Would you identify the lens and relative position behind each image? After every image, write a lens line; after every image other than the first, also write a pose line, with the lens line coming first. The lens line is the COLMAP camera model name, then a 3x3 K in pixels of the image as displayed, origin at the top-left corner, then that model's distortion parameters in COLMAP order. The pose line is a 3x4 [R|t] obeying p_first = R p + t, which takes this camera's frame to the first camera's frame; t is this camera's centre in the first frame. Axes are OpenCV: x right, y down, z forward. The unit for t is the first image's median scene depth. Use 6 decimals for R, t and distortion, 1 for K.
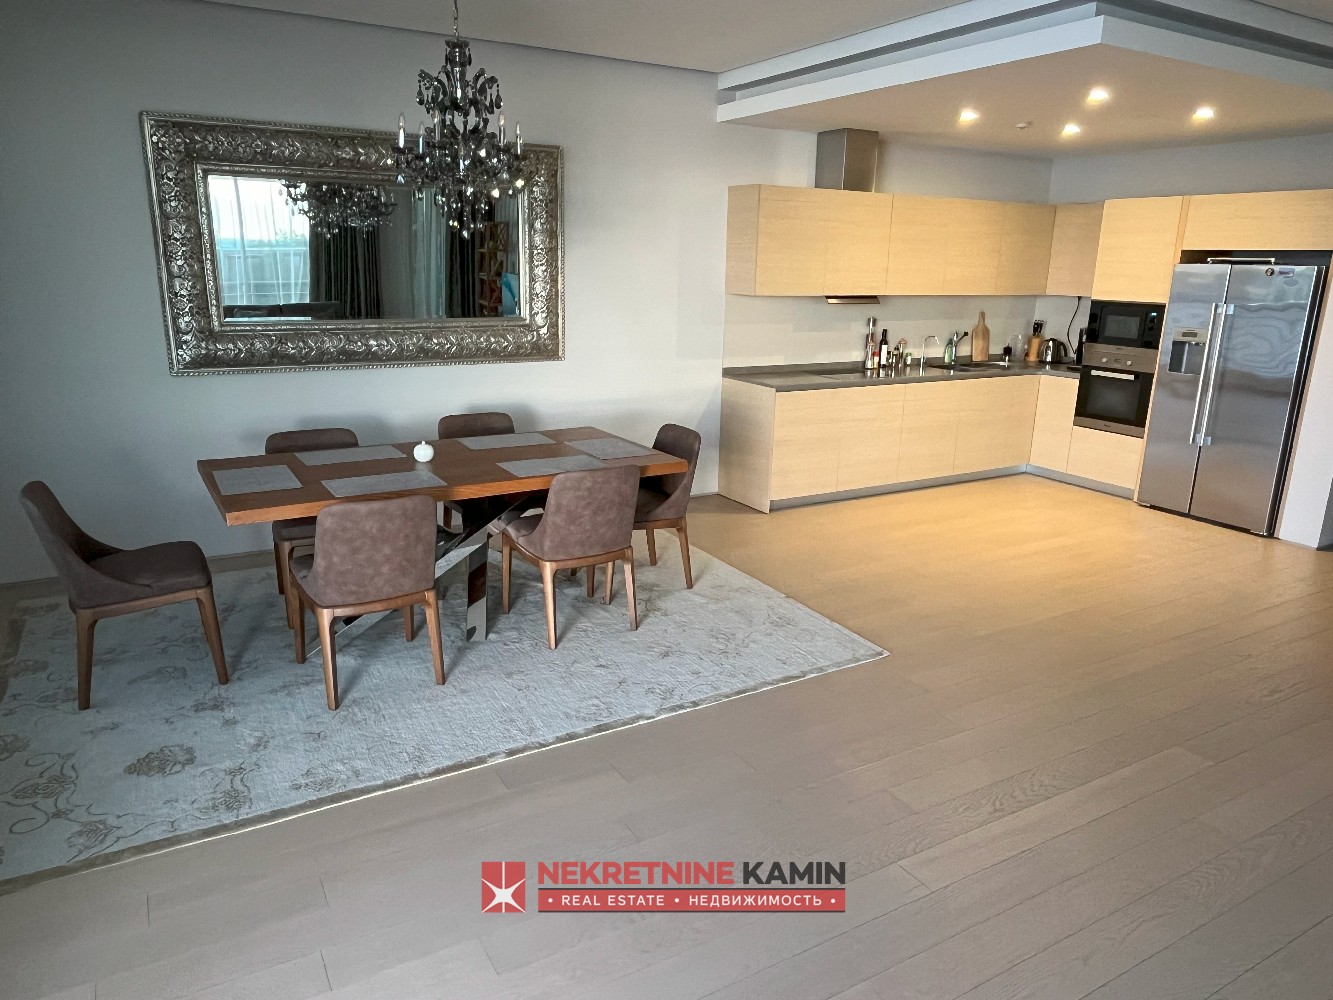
lens RADIAL K [[895.3, 0, 666.5], [0, 895.3, 500.0], [0, 0, 1]] dist [0.000682, 0.001617]
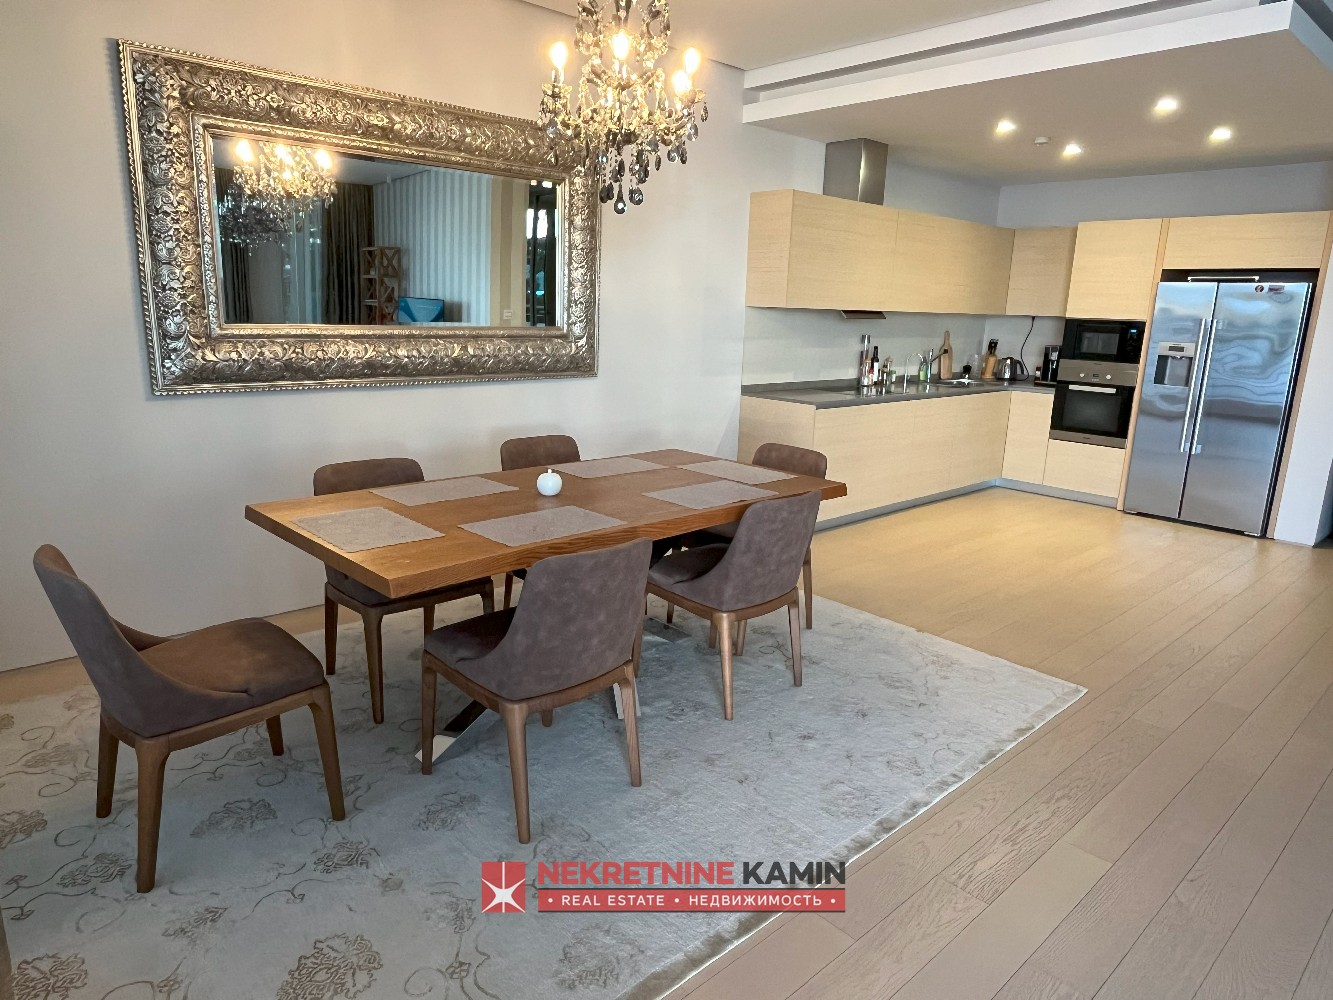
lens RADIAL K [[841.6, 0, 665.2], [0, 841.6, 495.7], [0, 0, 1]] dist [0.001629, -0.001489]
pose [[0.976641, -0.037182, 0.211636, -0.221518], [0.044107, 0.998632, -0.028096, -0.011473], [-0.210302, 0.036774, 0.976945, 0.170704]]
